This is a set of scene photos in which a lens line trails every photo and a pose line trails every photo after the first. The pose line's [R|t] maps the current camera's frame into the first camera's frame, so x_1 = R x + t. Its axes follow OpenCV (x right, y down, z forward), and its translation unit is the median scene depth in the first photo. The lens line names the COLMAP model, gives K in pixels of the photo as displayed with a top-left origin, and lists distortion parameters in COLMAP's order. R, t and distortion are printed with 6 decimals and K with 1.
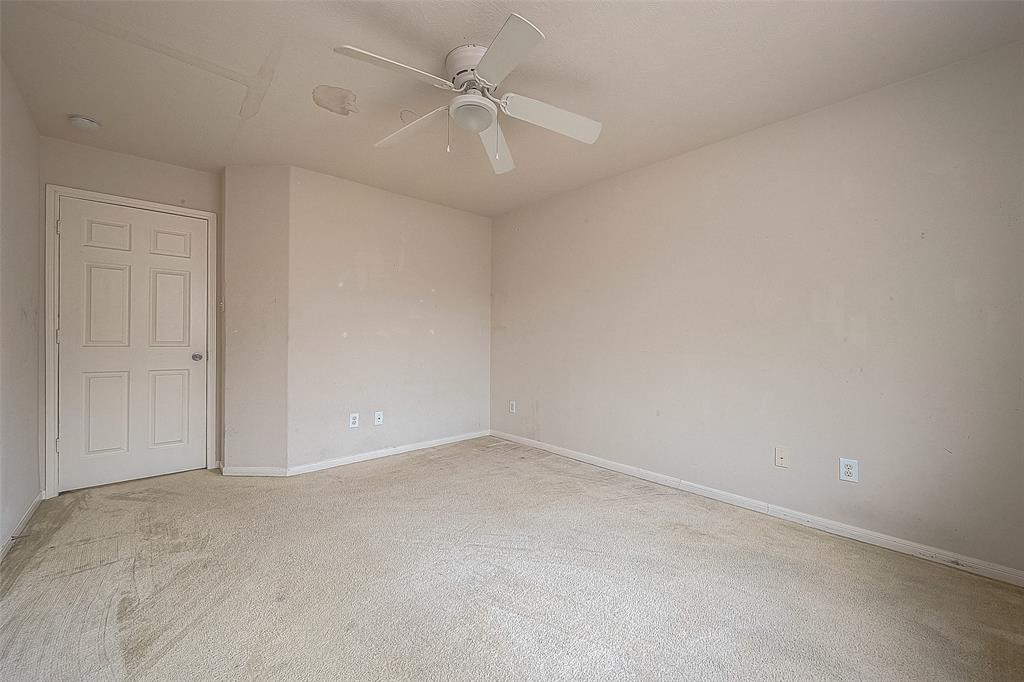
lens RADIAL K [[401.7, 0, 512.0], [0, 401.7, 341.0], [0, 0, 1]] dist [-0.000431, -0.000102]
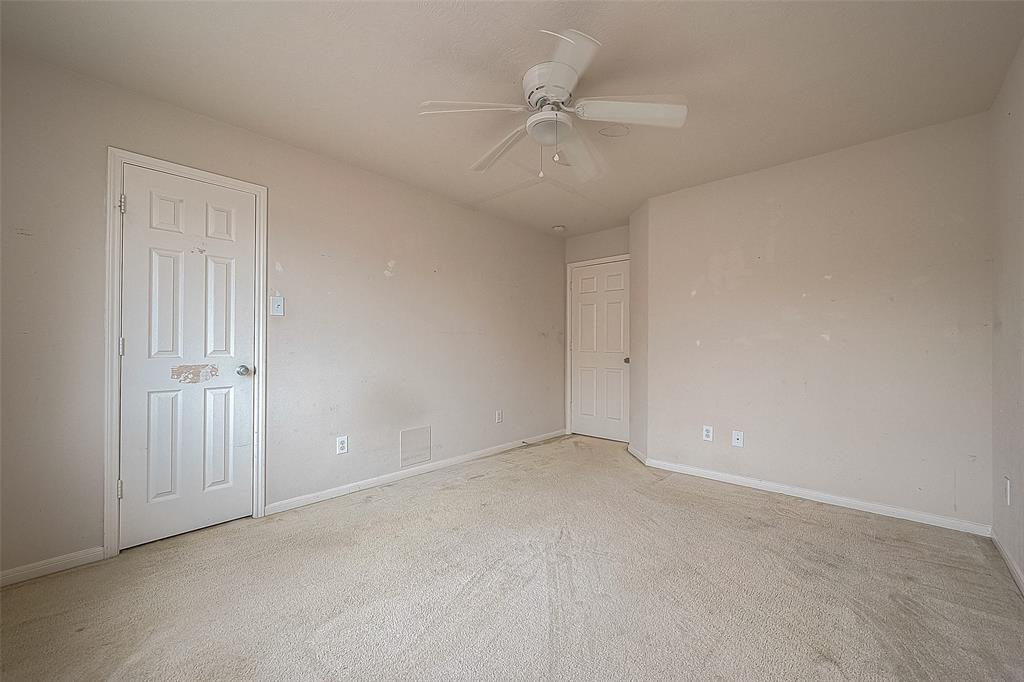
lens RADIAL K [[401.7, 0, 512.0], [0, 401.7, 341.0], [0, 0, 1]] dist [-0.000431, -0.000102]
pose [[0.085498, -0.012622, -0.996258, 0.527840], [-0.004489, 0.999905, -0.013053, -0.005781], [0.996328, 0.005588, 0.085433, 0.468995]]
